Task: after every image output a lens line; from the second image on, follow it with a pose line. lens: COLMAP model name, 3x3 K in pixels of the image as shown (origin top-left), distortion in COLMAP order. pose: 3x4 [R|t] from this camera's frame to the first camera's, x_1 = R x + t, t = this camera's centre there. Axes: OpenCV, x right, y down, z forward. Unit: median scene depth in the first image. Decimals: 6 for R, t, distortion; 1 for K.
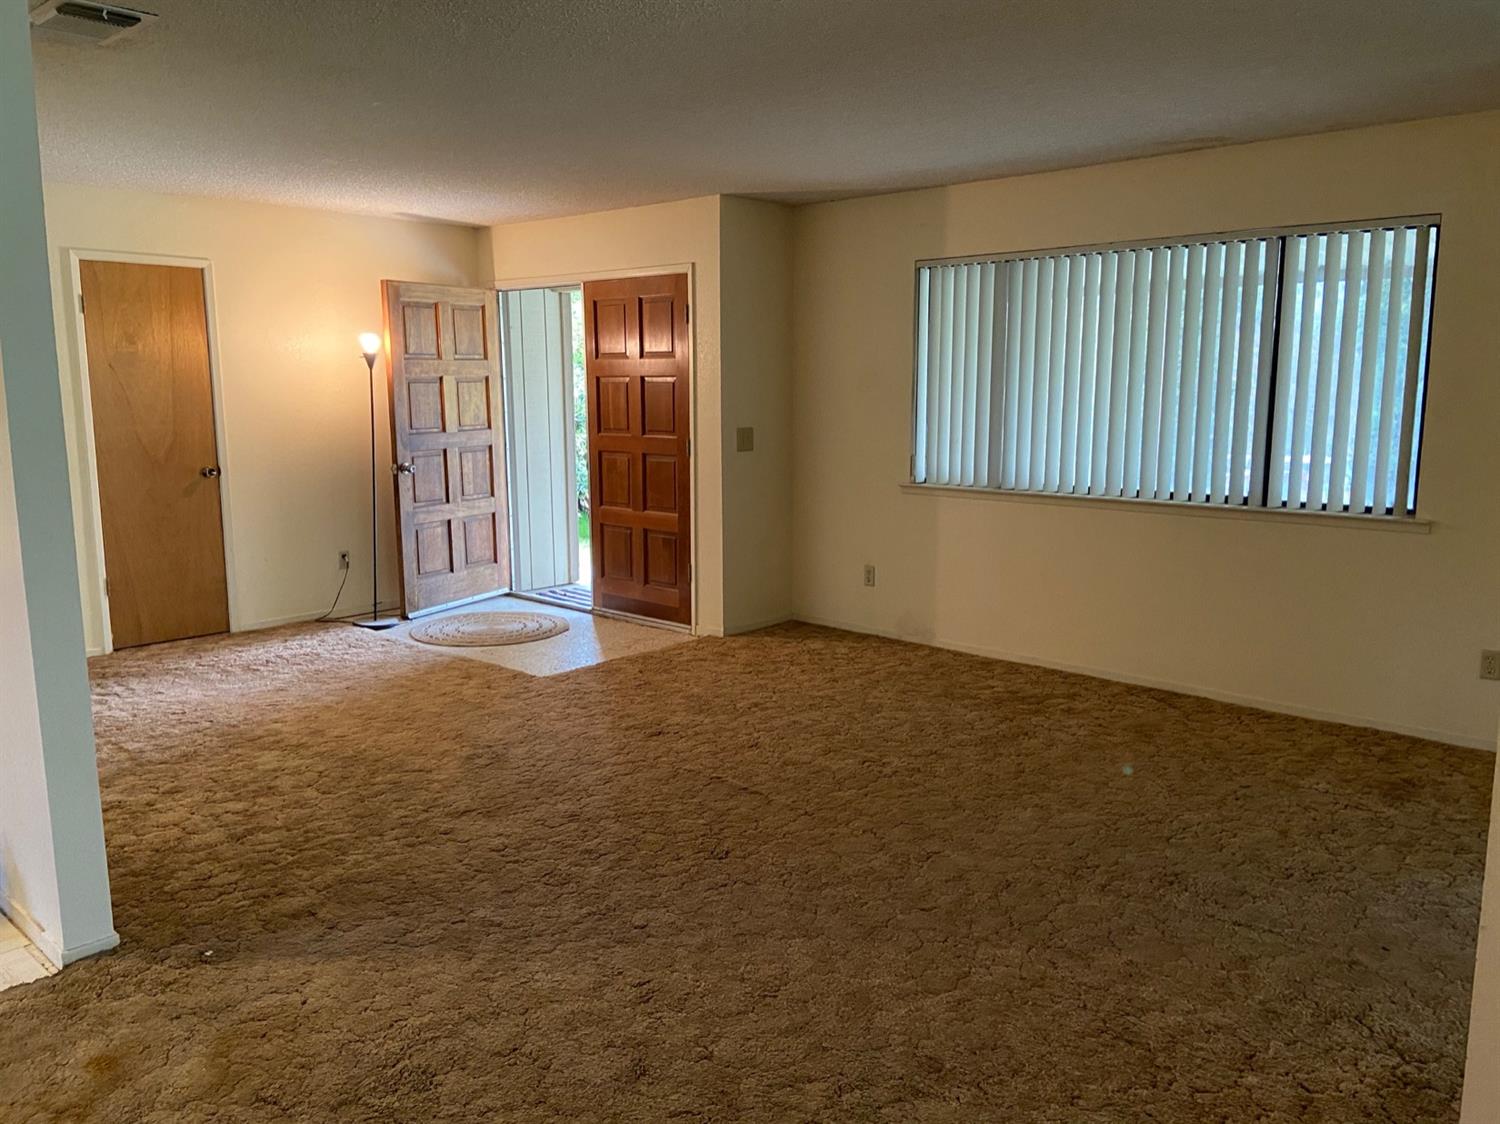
lens RADIAL K [[1119.1, 0, 750.5], [0, 1119.1, 546.3], [0, 0, 1]] dist [0.120167, -0.154696]
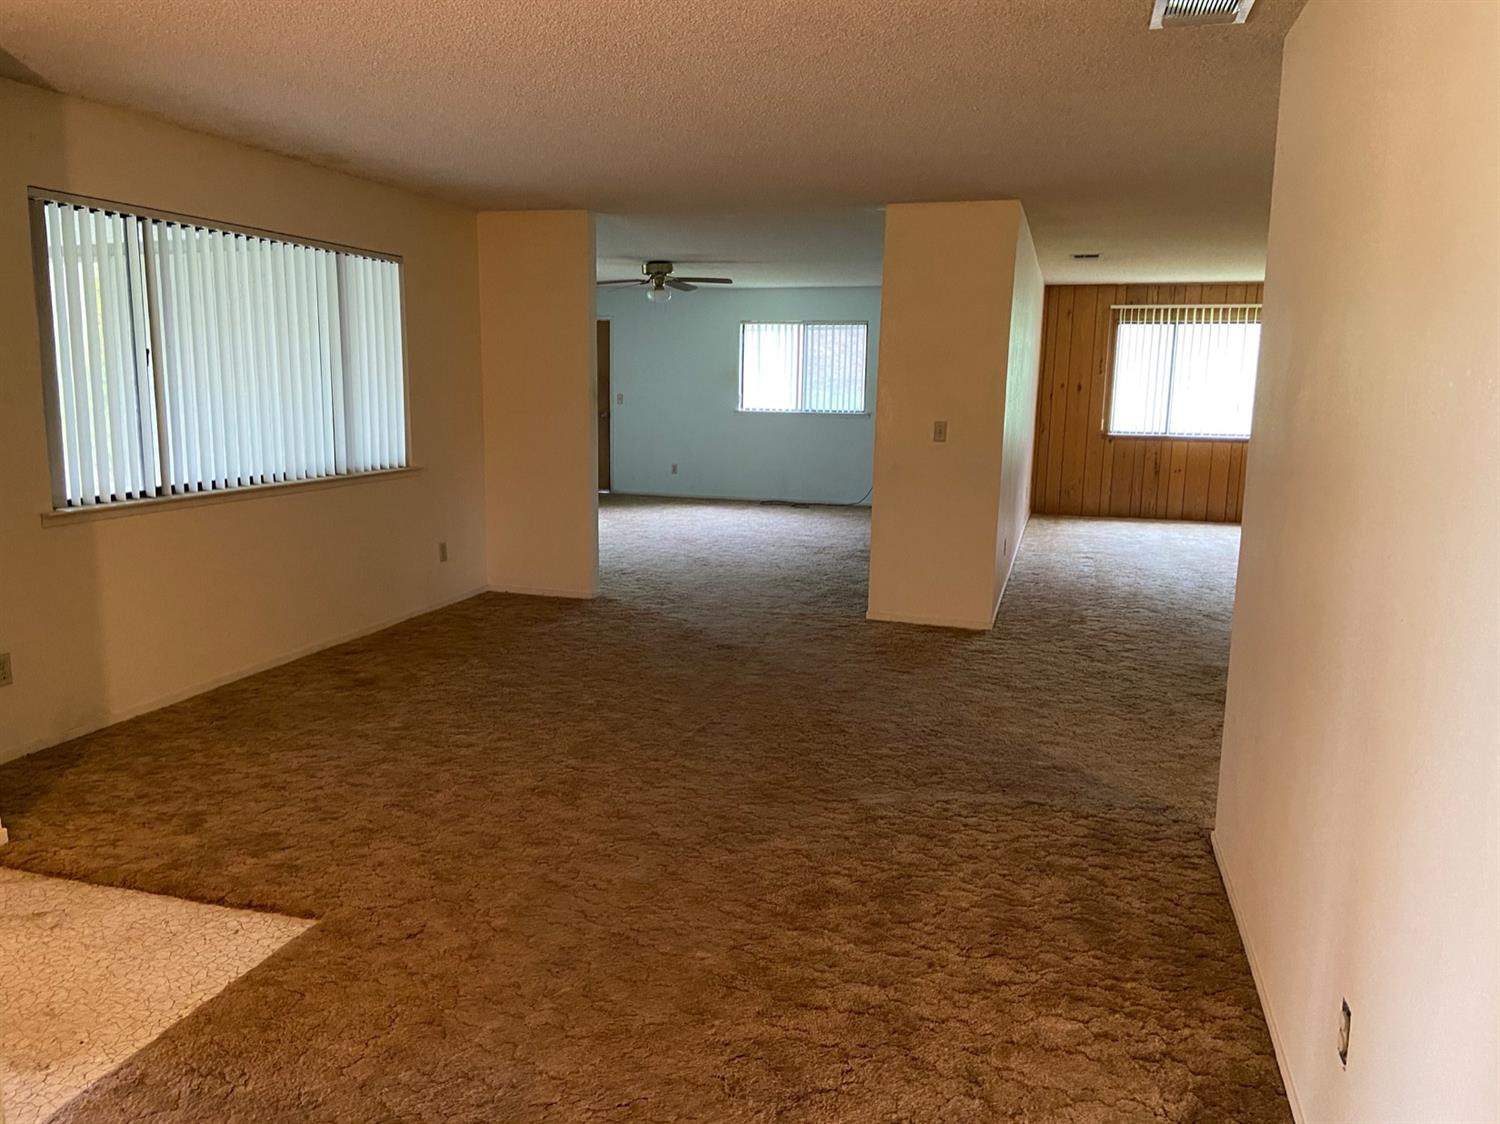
lens RADIAL K [[1119.1, 0, 750.5], [0, 1119.1, 546.3], [0, 0, 1]] dist [0.120167, -0.154696]
pose [[-0.445407, -0.142182, 0.883967, -0.626607], [0.119011, 0.969147, 0.215850, -0.128011], [-0.887383, 0.201343, -0.414743, 0.857415]]
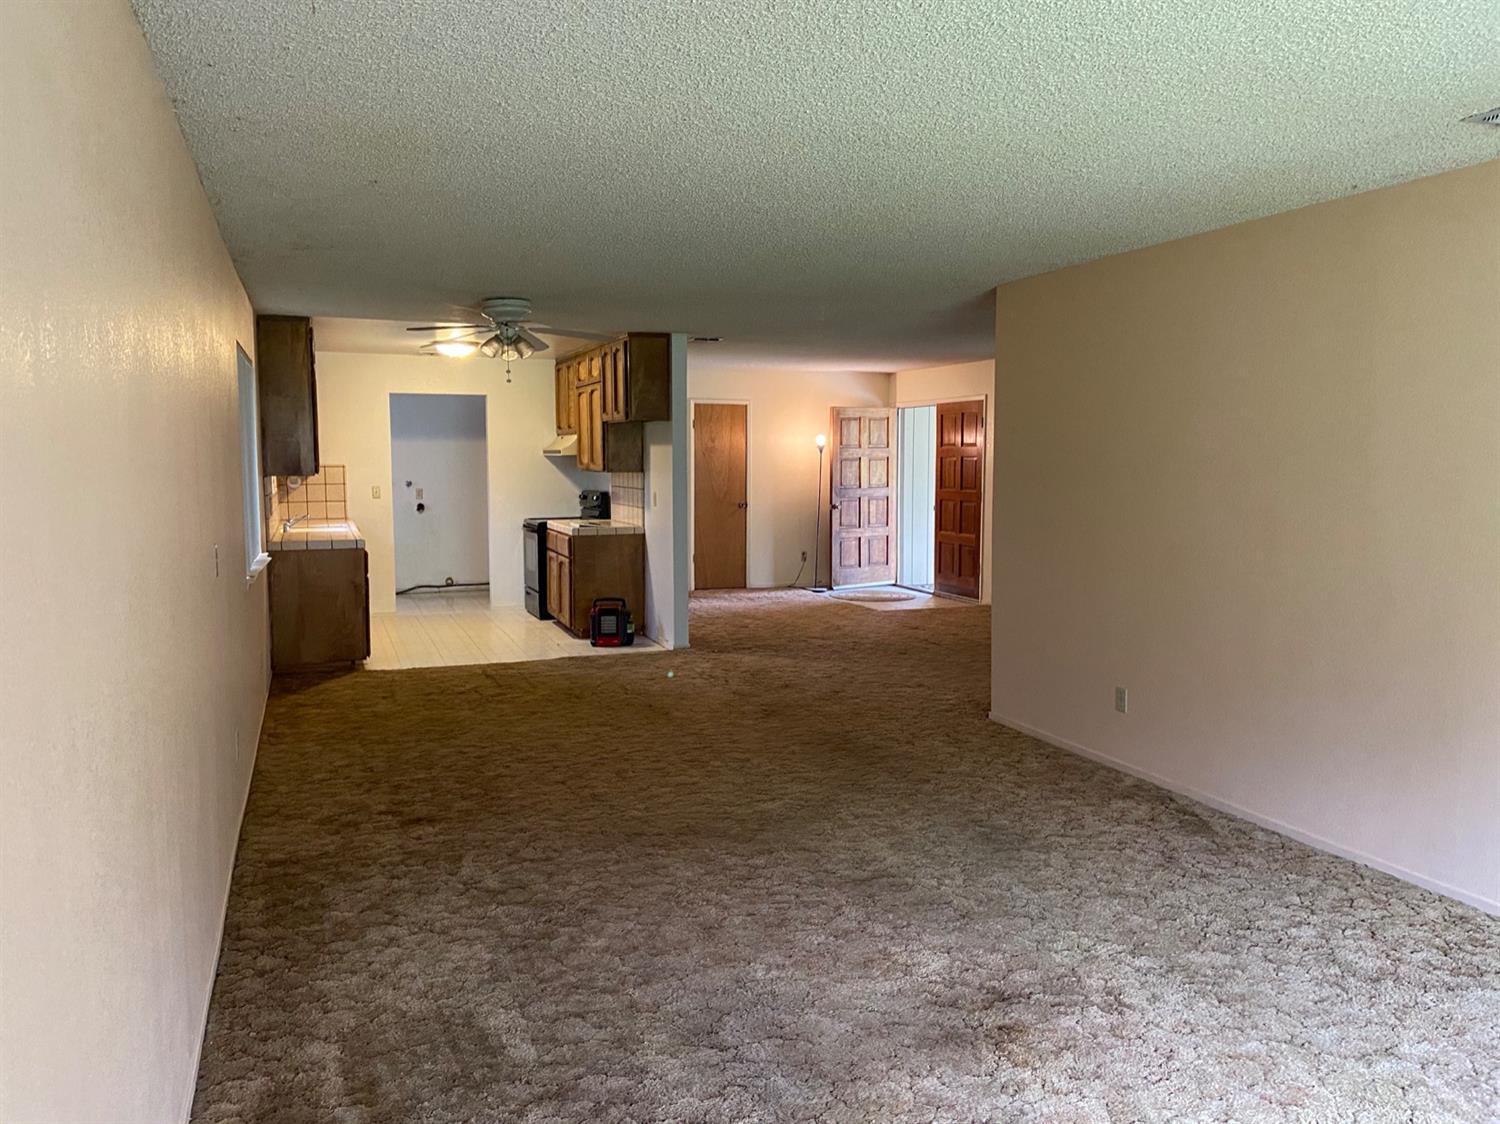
lens RADIAL K [[1128.5, 0, 742.9], [0, 1128.5, 555.1], [0, 0, 1]] dist [0.112866, -0.157423]
pose [[0.889431, 0.043212, -0.455023, 0.425193], [-0.070860, 0.996521, -0.043874, 0.107032], [0.451544, 0.071266, 0.889398, -0.742176]]
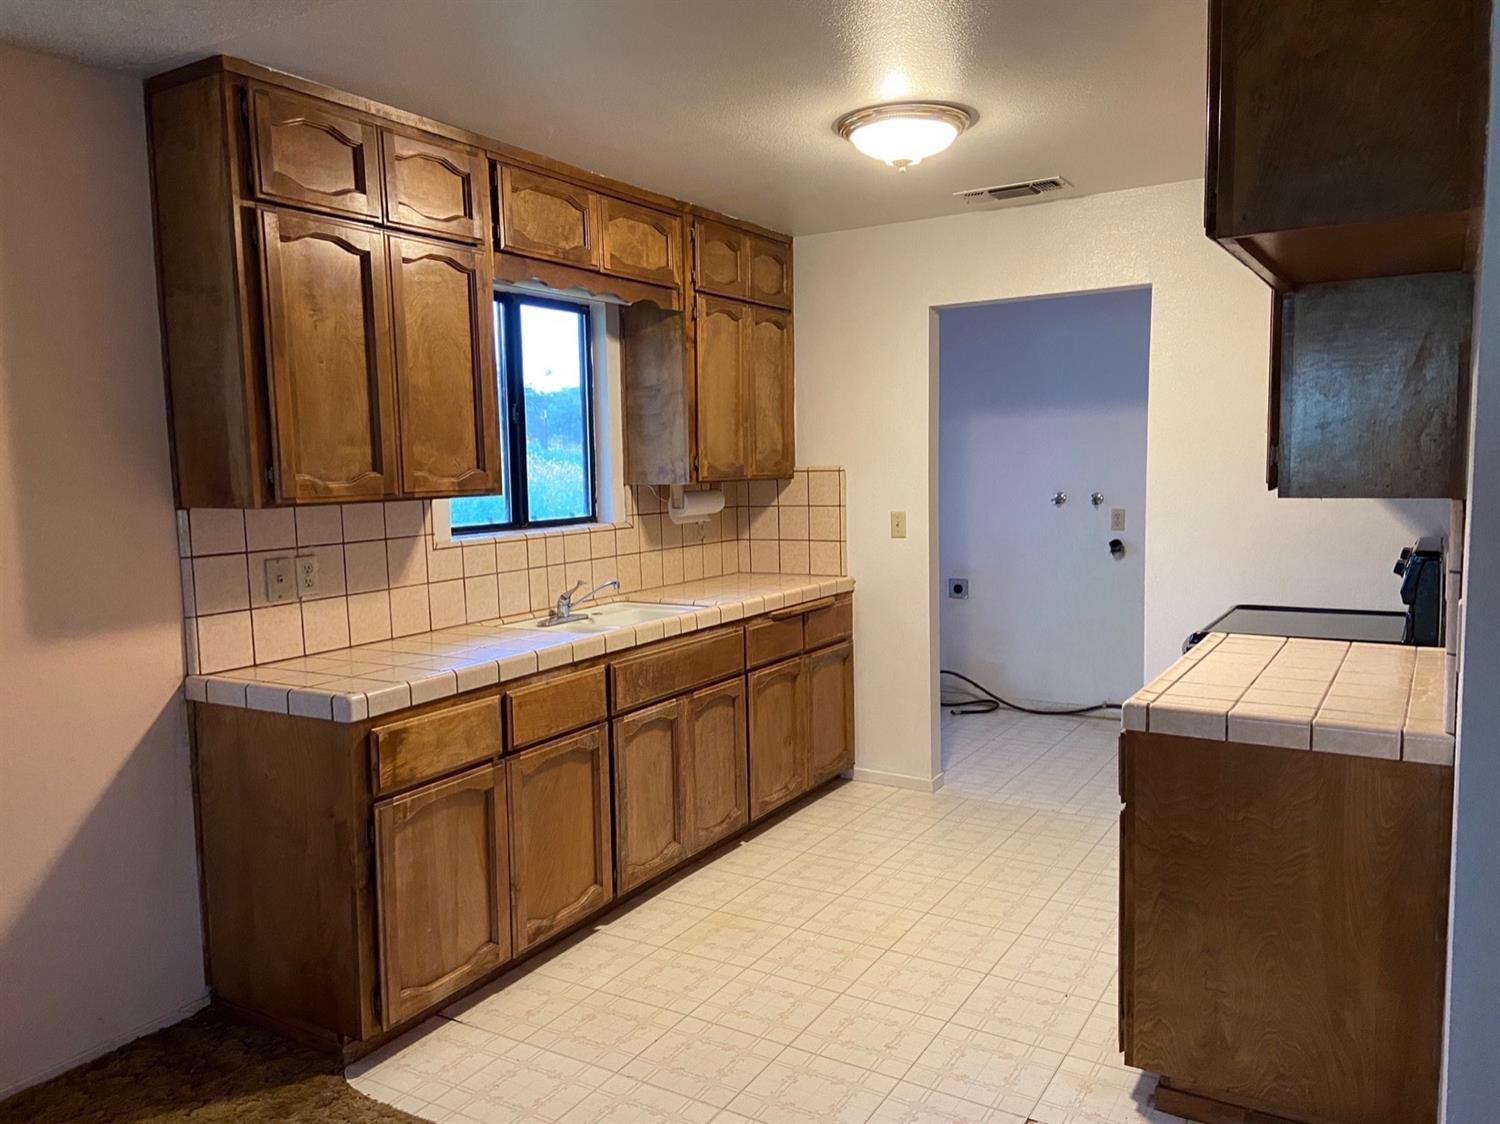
lens RADIAL K [[1110.2, 0, 750.0], [0, 1110.2, 562.0], [0, 0, 1]] dist [0.085060, -0.145543]
pose [[0.184376, 0.095099, -0.978244, -0.084666], [-0.128901, 0.989051, 0.071855, -0.035537], [0.974367, 0.112848, 0.194615, 0.244722]]
